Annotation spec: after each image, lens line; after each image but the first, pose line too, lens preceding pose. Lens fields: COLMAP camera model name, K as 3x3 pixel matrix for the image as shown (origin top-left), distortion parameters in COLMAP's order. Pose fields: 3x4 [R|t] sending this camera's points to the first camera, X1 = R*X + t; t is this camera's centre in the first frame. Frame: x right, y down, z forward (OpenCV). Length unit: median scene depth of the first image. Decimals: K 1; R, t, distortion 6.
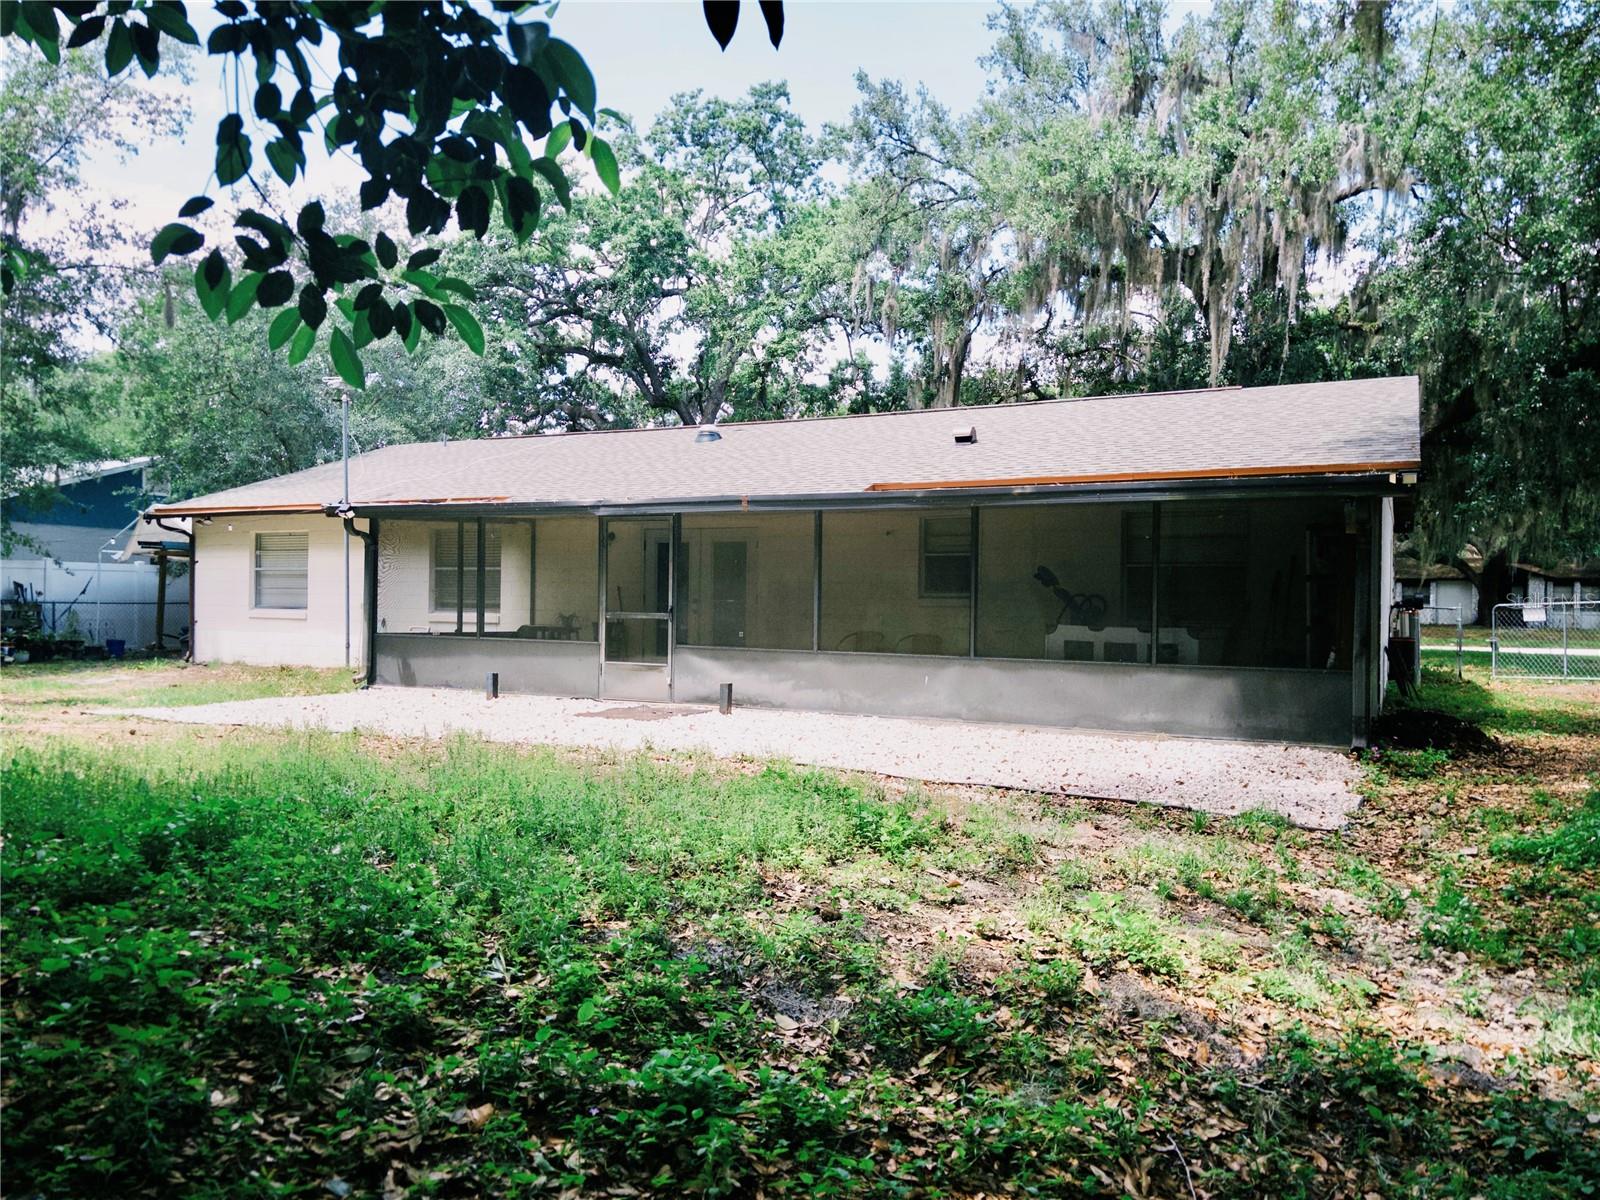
lens RADIAL K [[1215.5, 0, 800.0], [0, 1215.5, 600.0], [0, 0, 1]] dist [0.060686, -0.004556]
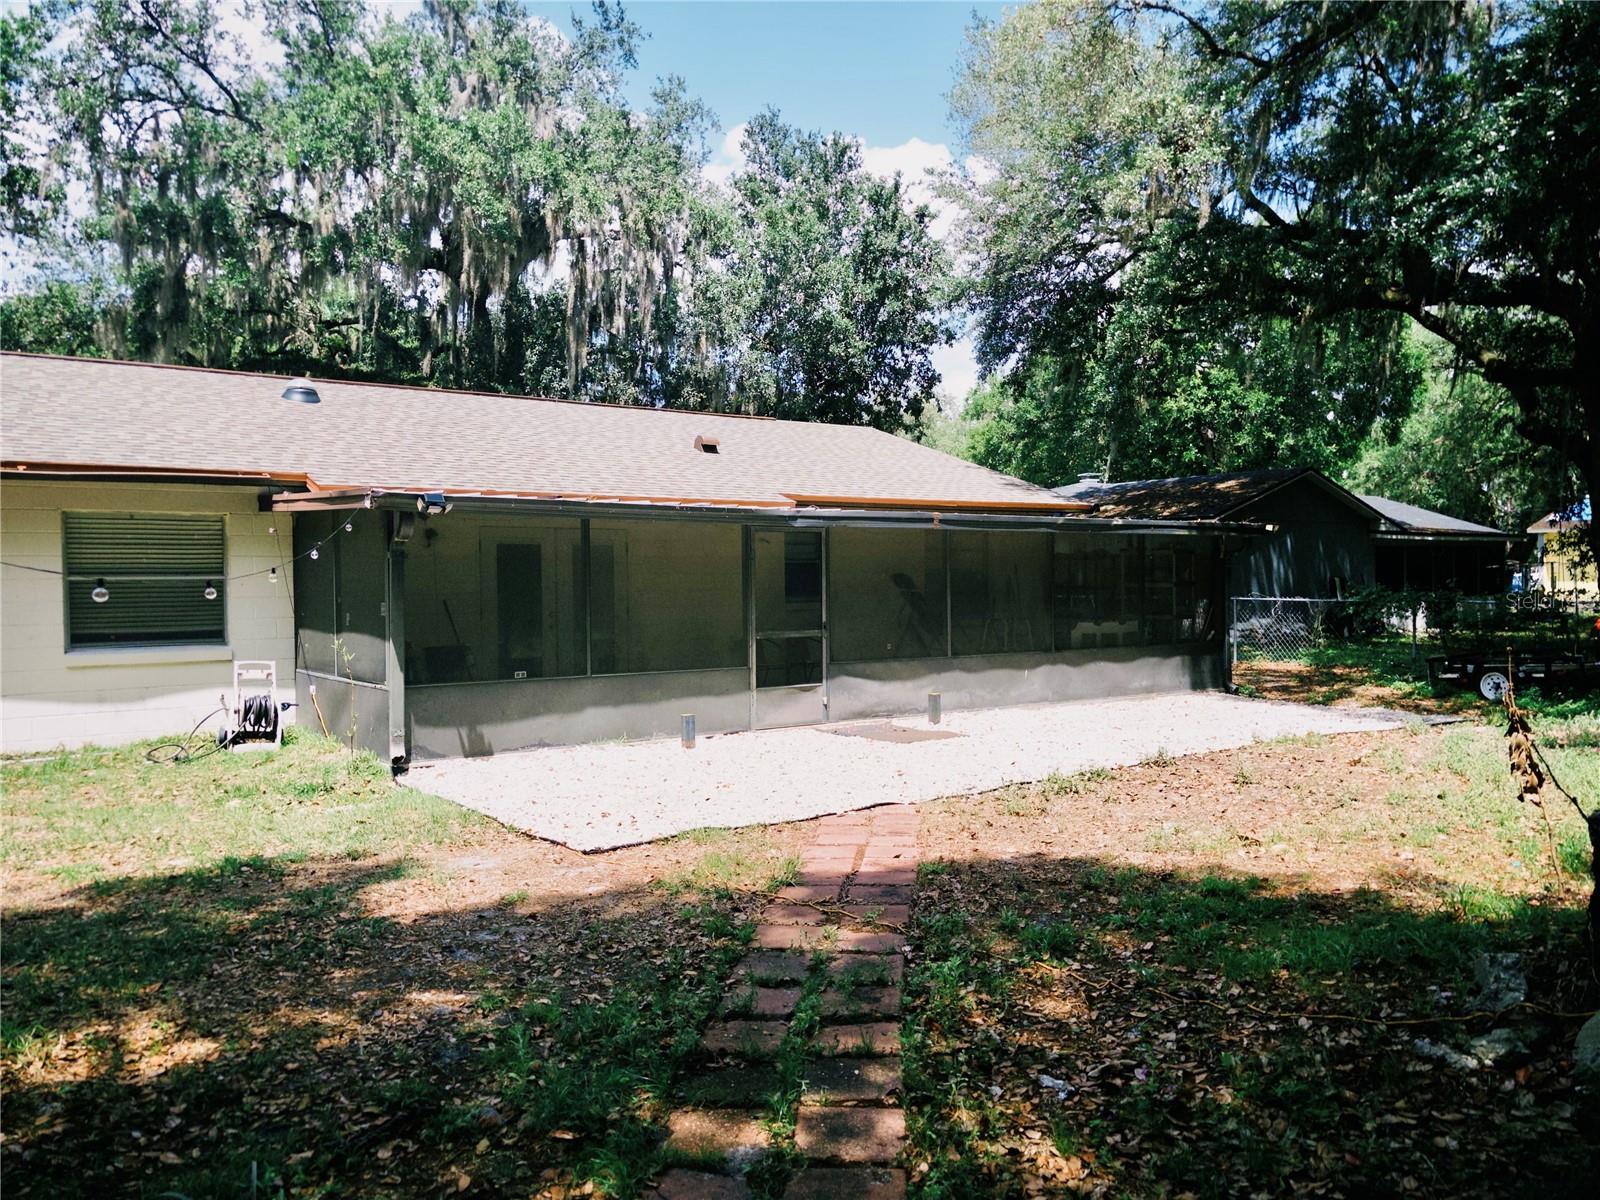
lens RADIAL K [[1215.5, 0, 800.0], [0, 1215.5, 600.0], [0, 0, 1]] dist [0.060686, -0.004556]
pose [[0.460834, -0.034750, 0.886806, -0.448389], [0.011238, 0.999381, 0.033322, -0.020861], [-0.887415, -0.005390, 0.460939, 0.268560]]
